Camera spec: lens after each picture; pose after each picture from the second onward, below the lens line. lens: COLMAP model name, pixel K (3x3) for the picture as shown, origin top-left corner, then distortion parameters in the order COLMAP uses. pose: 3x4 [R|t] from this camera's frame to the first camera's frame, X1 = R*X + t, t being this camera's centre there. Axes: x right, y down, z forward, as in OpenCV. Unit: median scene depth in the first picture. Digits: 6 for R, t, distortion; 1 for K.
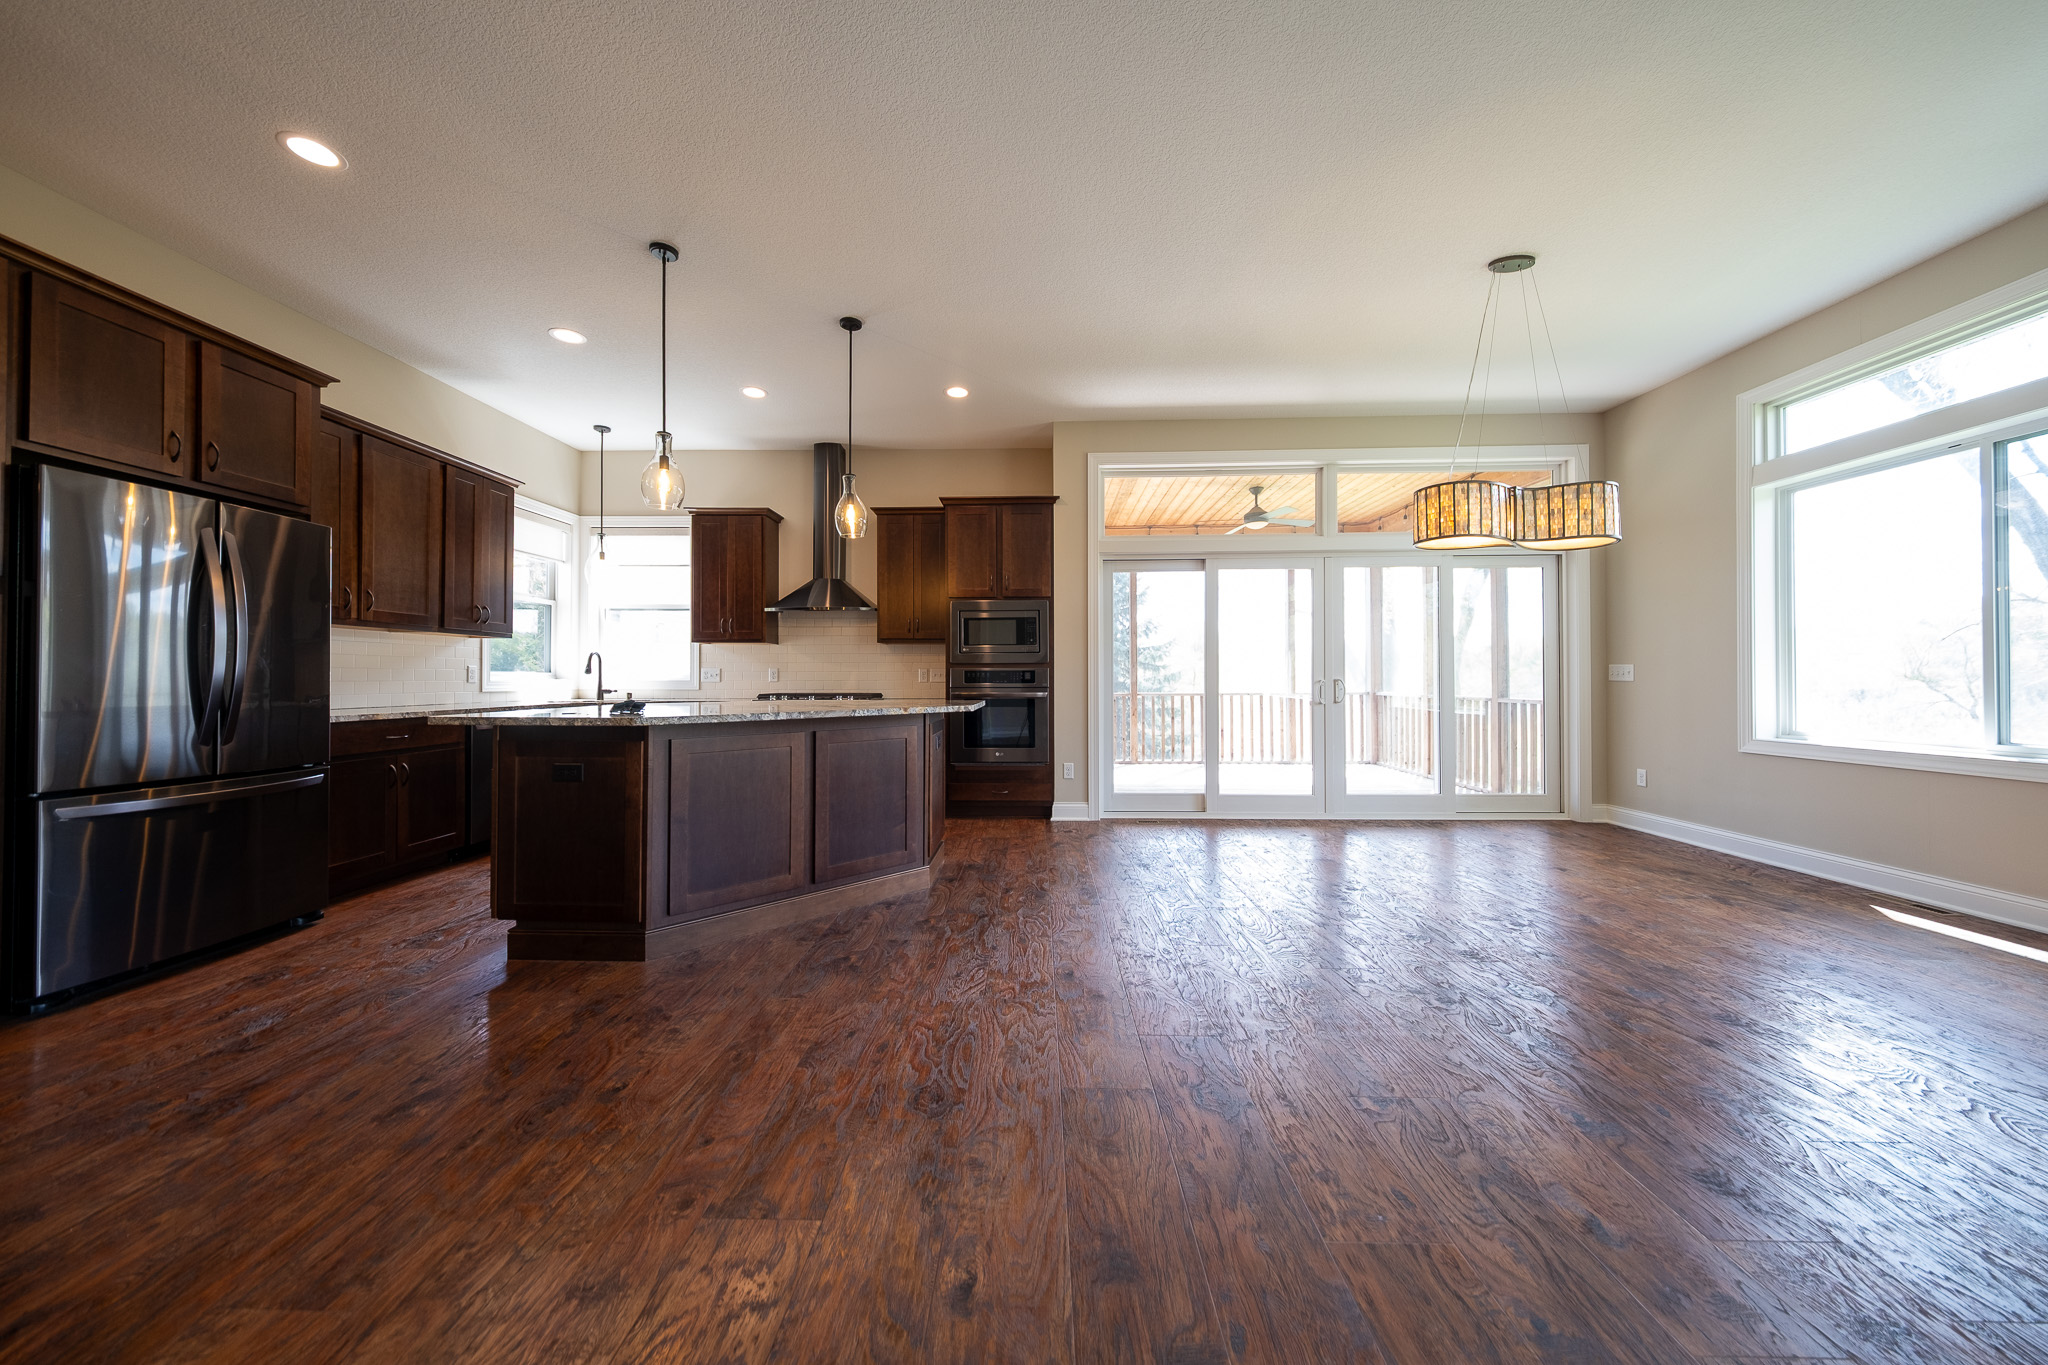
lens RADIAL K [[692.7, 0, 1021.3], [0, 692.7, 675.9], [0, 0, 1]] dist [0.007805, -0.000762]
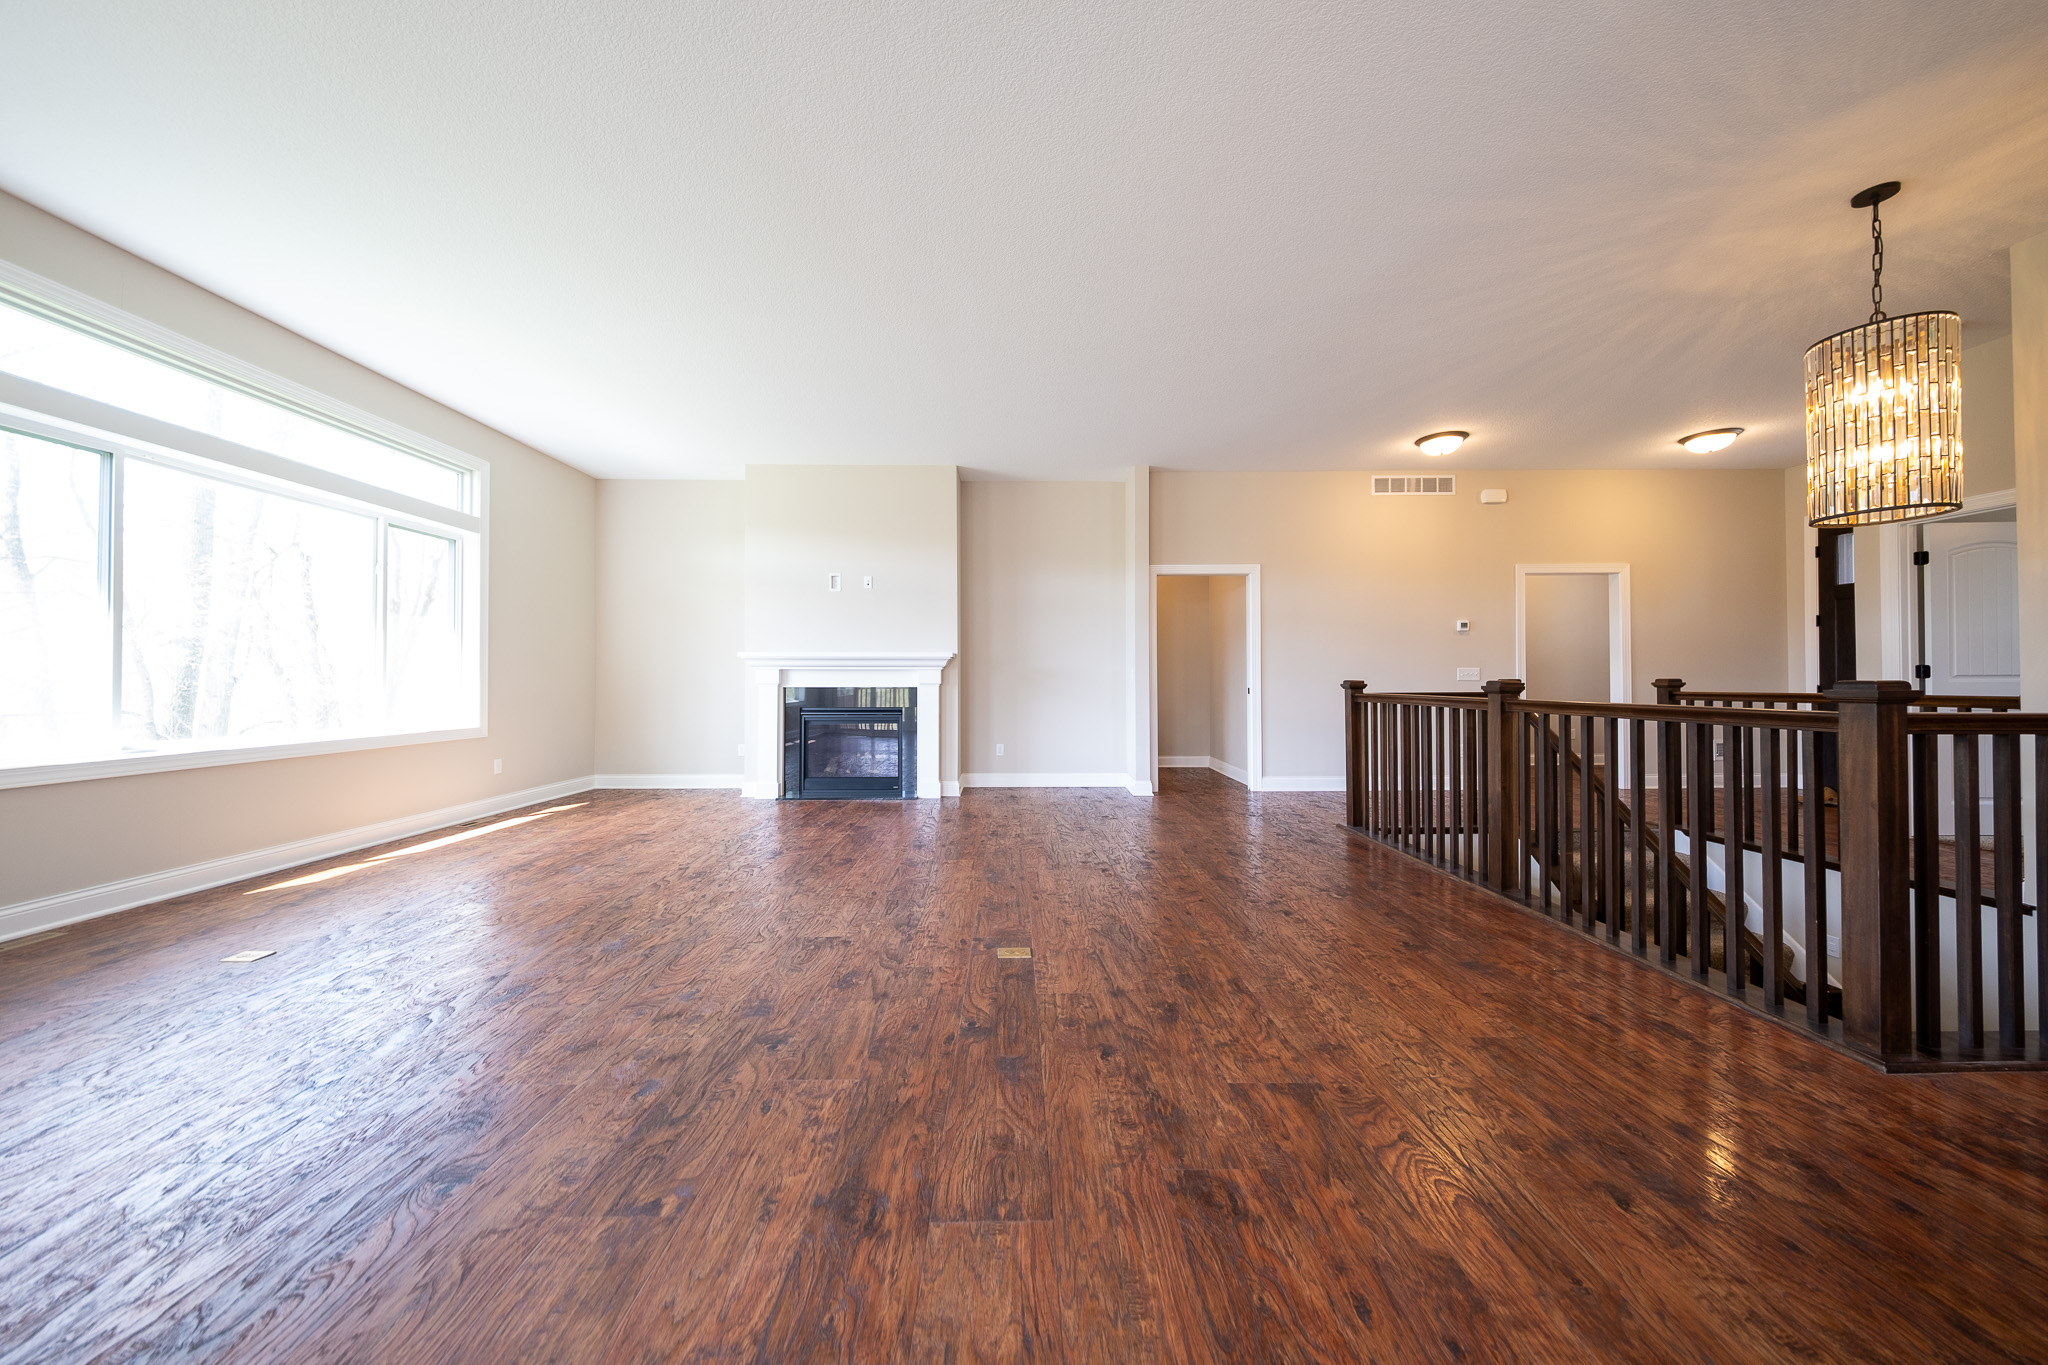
lens RADIAL K [[692.7, 0, 1034.8], [0, 692.7, 669.5], [0, 0, 1]] dist [0.007805, -0.000762]
pose [[-0.998431, 0.001953, -0.055968, 0.040710], [0.002945, 0.999840, -0.017642, 0.004220], [0.055924, -0.017779, -0.998277, 0.613097]]
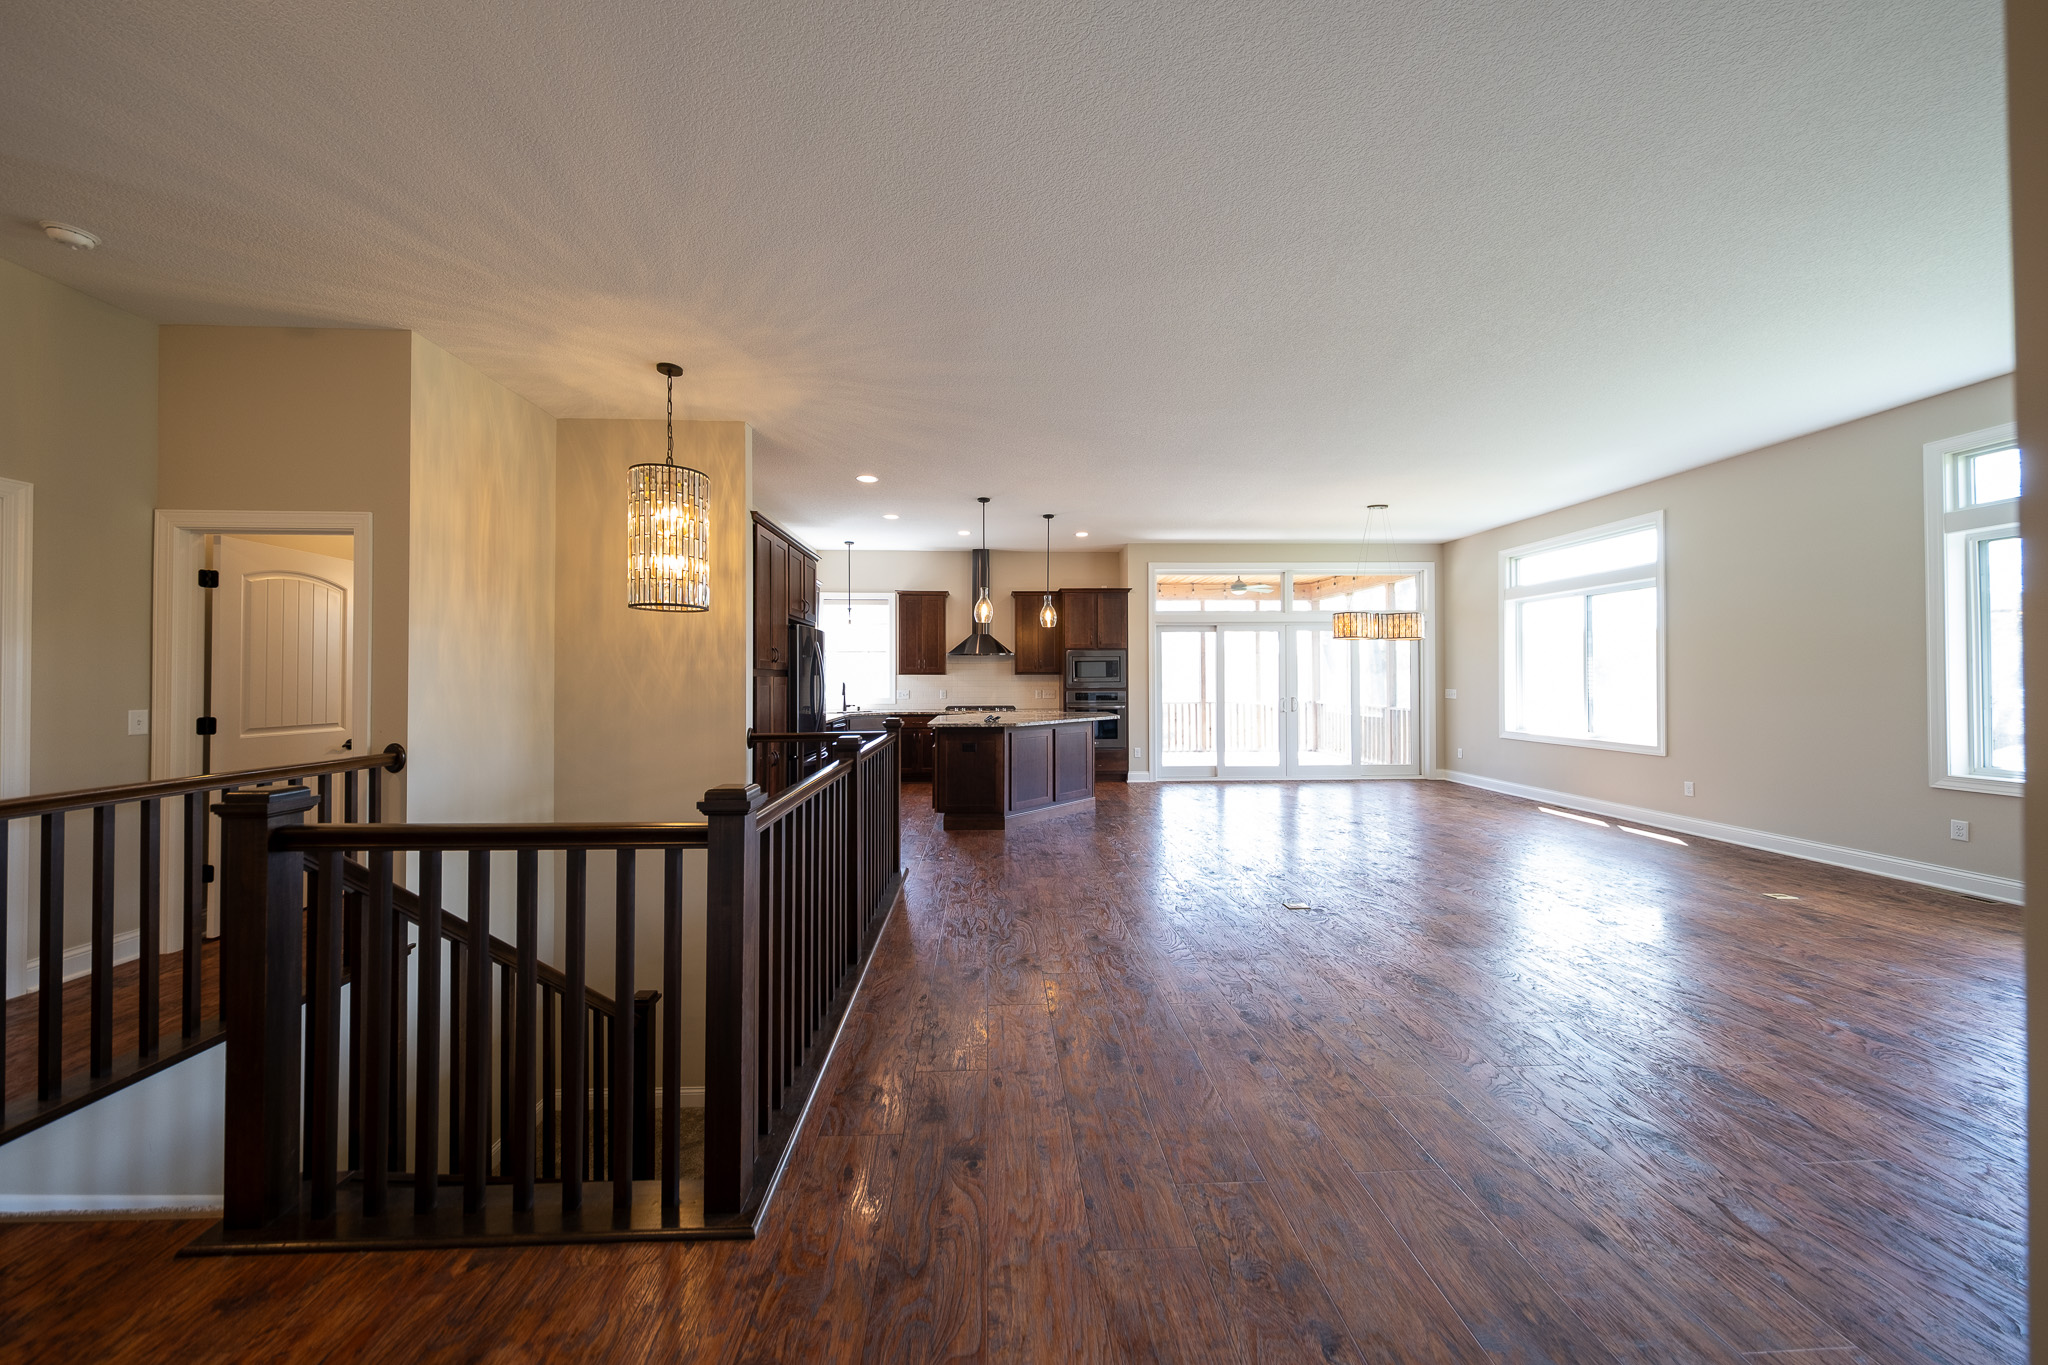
lens RADIAL K [[692.7, 0, 1015.2], [0, 692.7, 677.8], [0, 0, 1]] dist [0.007805, -0.000762]
pose [[0.998028, -0.001428, 0.062752, -0.332739], [0.001257, 0.999995, 0.002774, -0.049126], [-0.062755, -0.002690, 0.998025, -0.654549]]
